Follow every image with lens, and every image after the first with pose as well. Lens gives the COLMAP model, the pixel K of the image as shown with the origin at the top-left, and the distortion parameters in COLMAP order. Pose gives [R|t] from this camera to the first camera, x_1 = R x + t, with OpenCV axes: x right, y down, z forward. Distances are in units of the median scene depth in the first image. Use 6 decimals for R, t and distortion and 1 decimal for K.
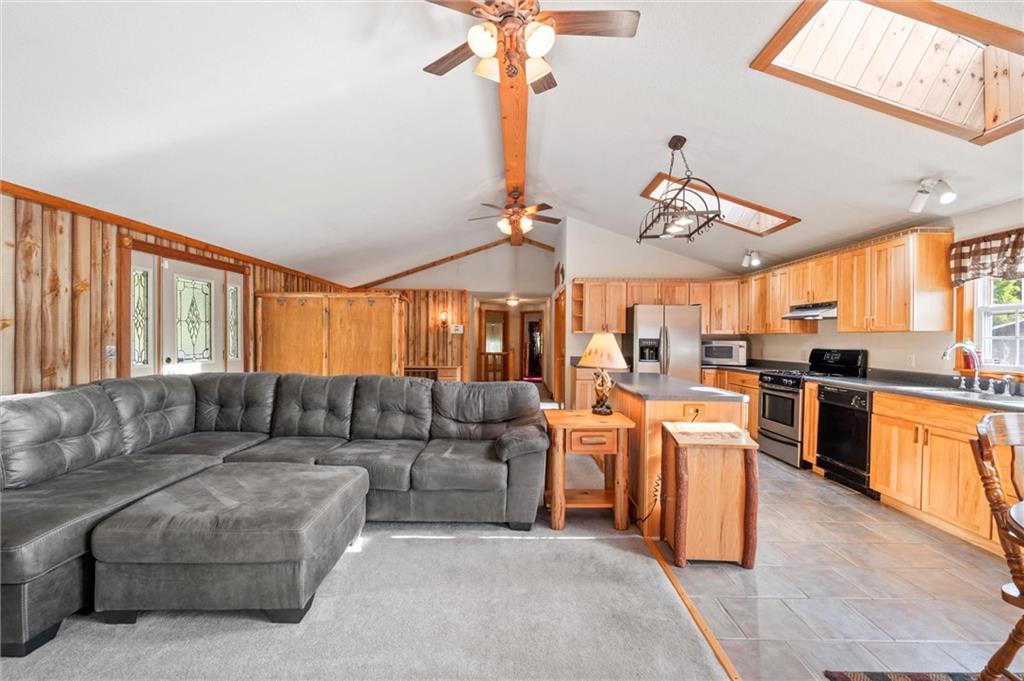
lens RADIAL K [[451.4, 0, 512.0], [0, 451.4, 340.5], [0, 0, 1]] dist [-0.004480, -0.000411]
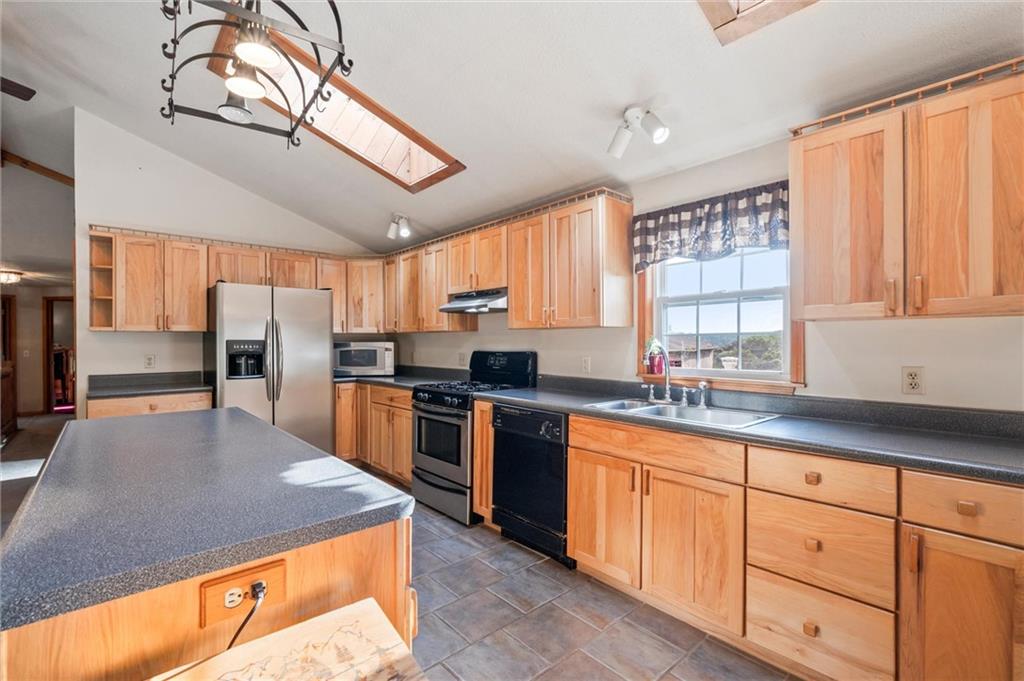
lens RADIAL K [[451.4, 0, 512.0], [0, 451.4, 340.5], [0, 0, 1]] dist [-0.004480, -0.000411]
pose [[0.736347, -0.010153, 0.676528, 0.223473], [0.011905, 0.999927, 0.002048, -0.000753], [-0.676500, 0.006546, 0.736414, 0.447383]]
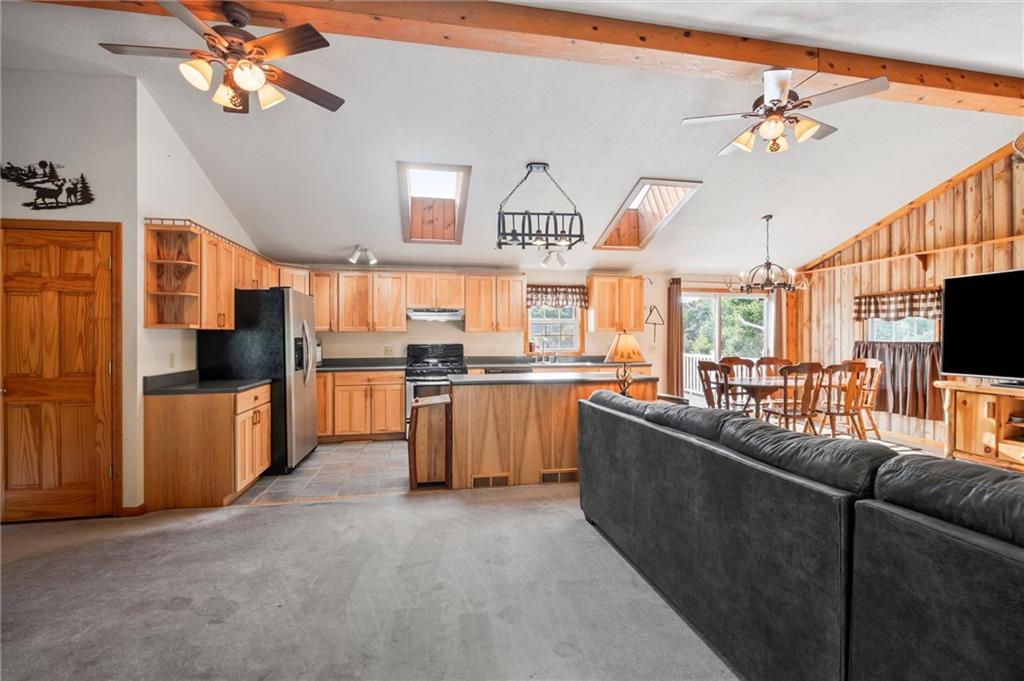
lens RADIAL K [[420.1, 0, 512.0], [0, 420.1, 340.5], [0, 0, 1]] dist [0.000630, 0.000130]
pose [[-0.179651, -0.016605, 0.983590, -0.568361], [0.006302, 0.999818, 0.018030, -0.013622], [-0.983710, 0.009437, -0.179513, 1.090645]]
